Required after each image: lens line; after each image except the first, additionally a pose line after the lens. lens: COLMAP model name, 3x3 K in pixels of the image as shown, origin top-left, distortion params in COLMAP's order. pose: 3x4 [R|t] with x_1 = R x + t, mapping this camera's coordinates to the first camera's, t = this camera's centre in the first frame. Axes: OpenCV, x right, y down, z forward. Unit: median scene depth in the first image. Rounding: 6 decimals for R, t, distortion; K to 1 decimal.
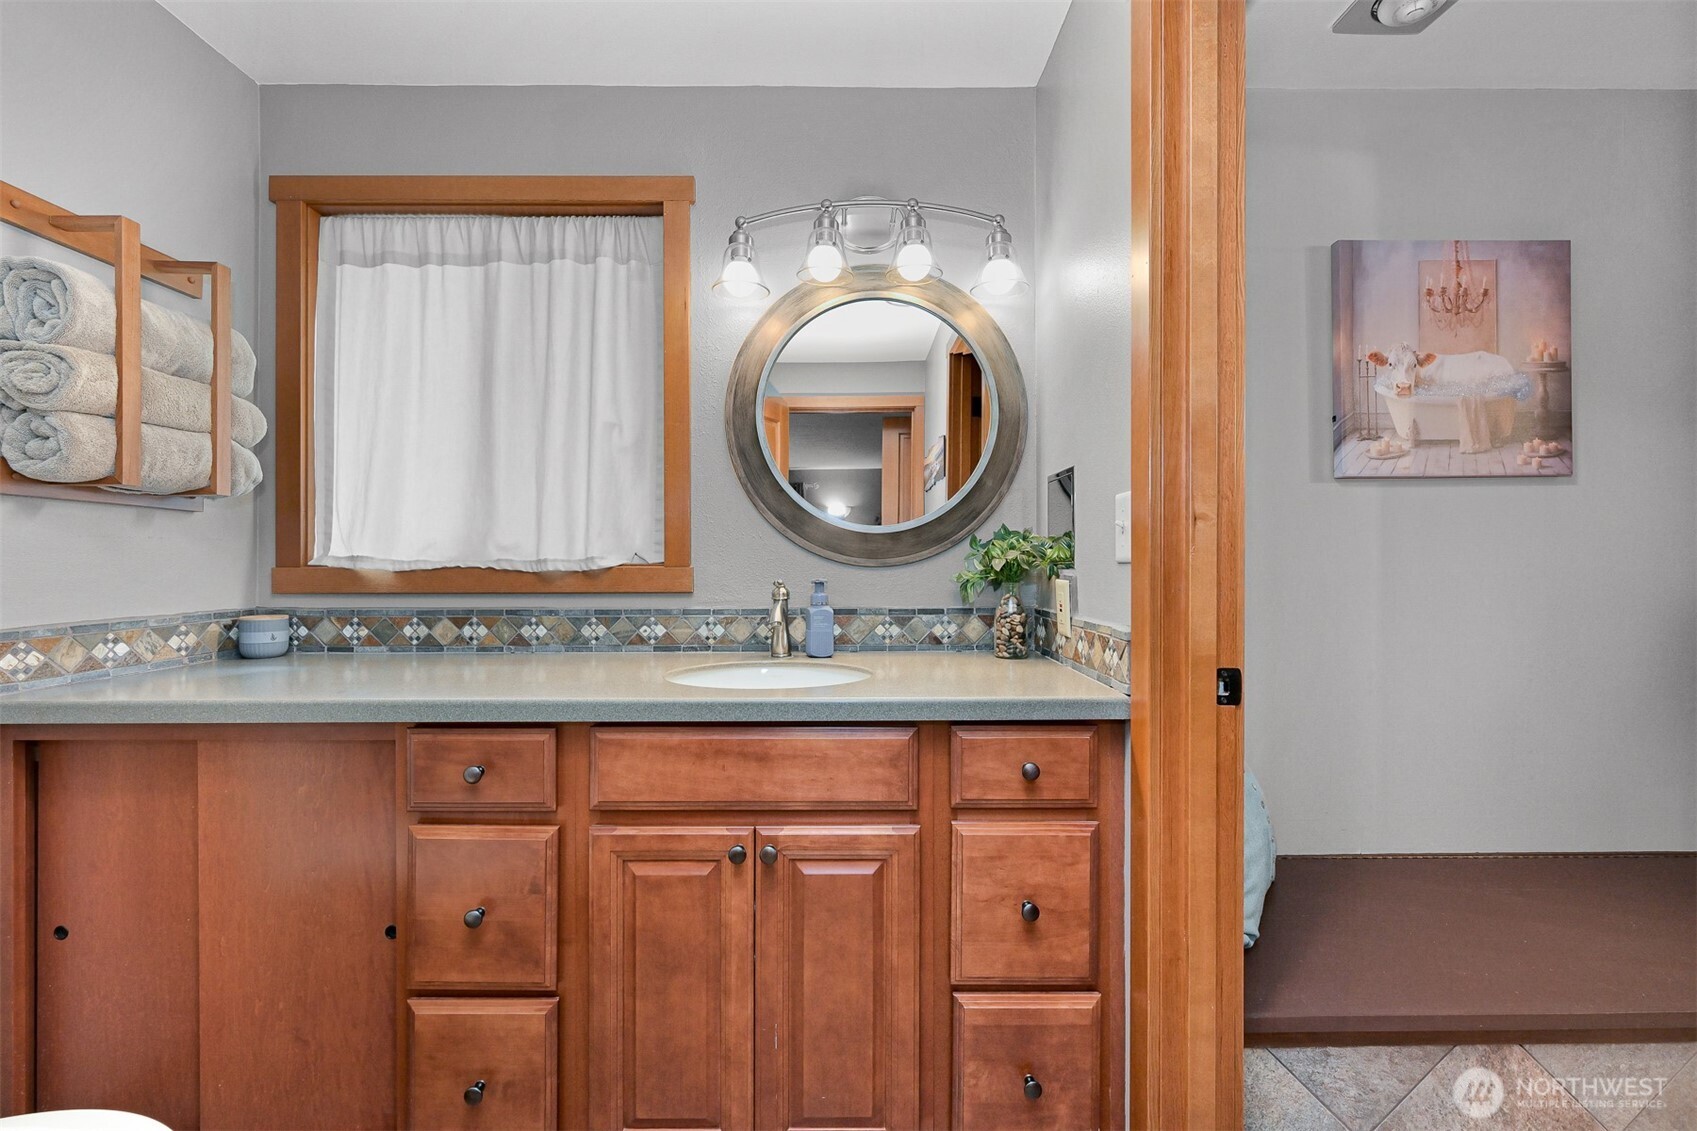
lens RADIAL K [[672.1, 0, 856.0], [0, 672.1, 564.9], [0, 0, 1]] dist [-0.001287, -0.000241]
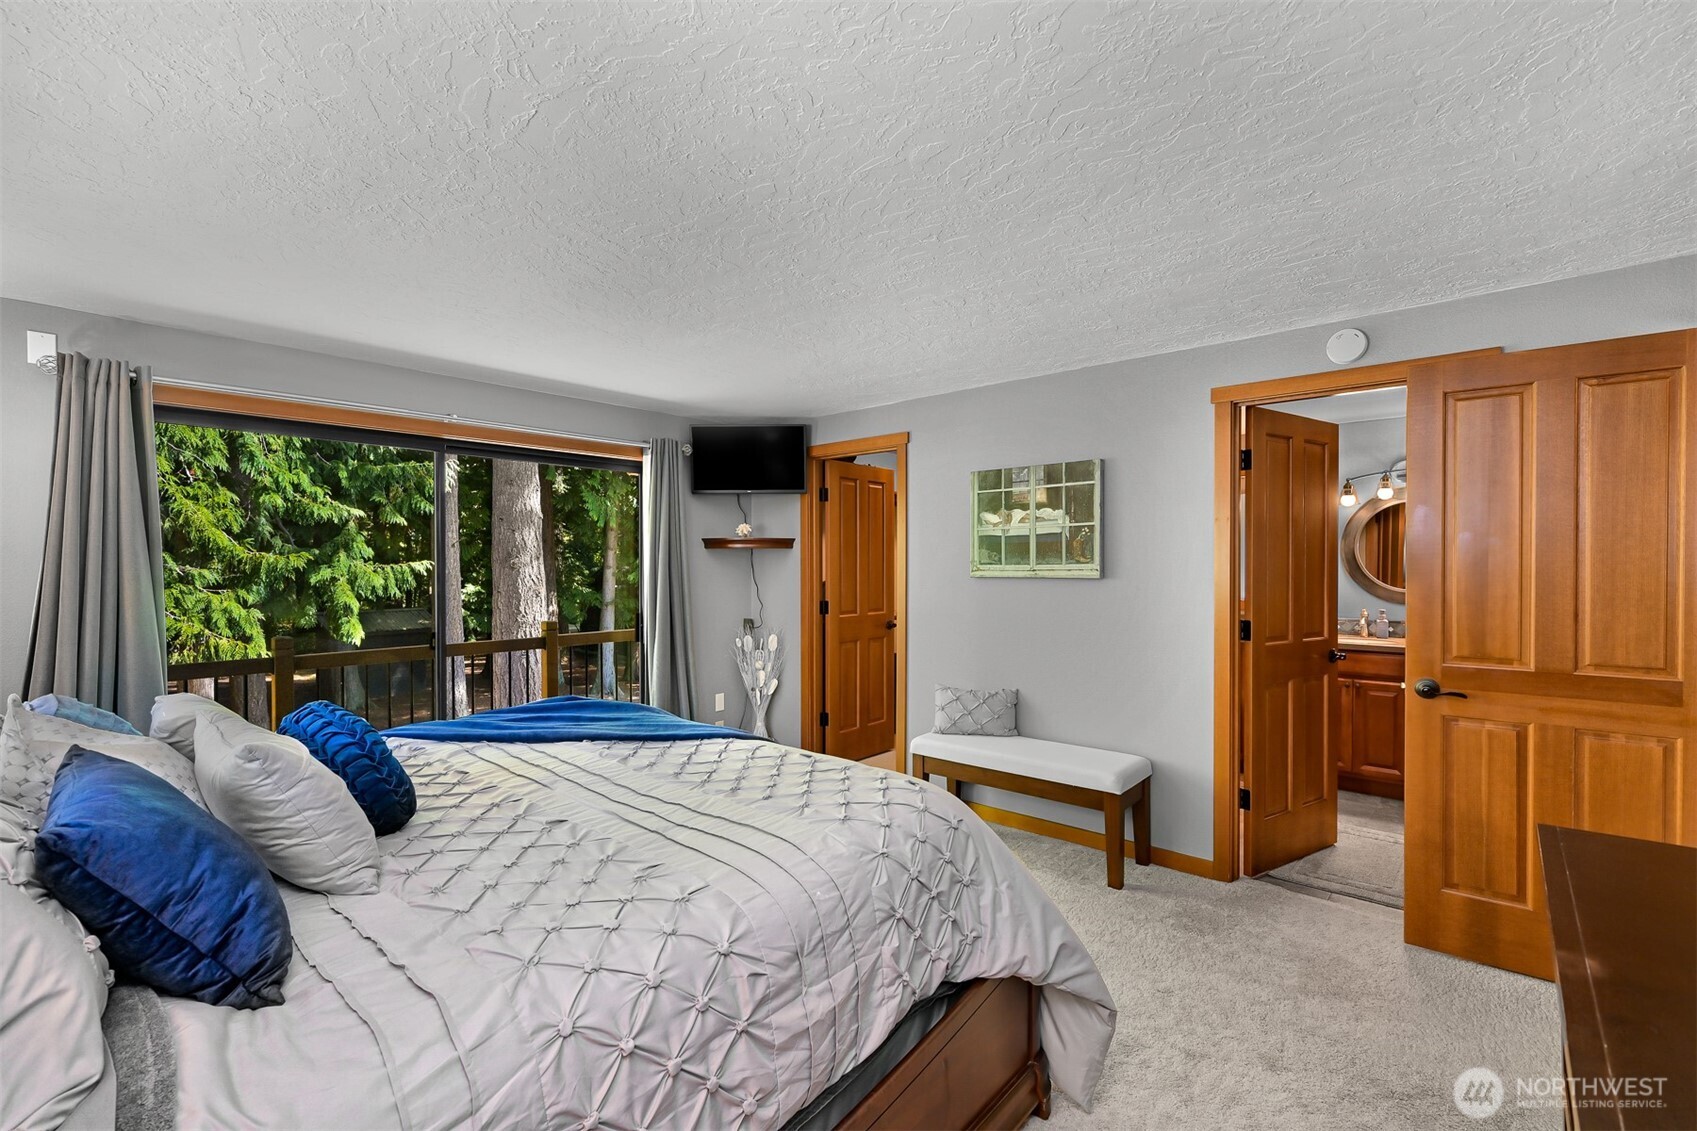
lens RADIAL K [[734.8, 0, 856.6], [0, 734.8, 569.7], [0, 0, 1]] dist [-0.000052, -0.000202]
pose [[0.740200, 0.007199, -0.672348, 0.513254], [-0.002788, 0.999967, 0.007636, -0.216700], [0.672381, -0.003778, 0.740196, -3.641883]]
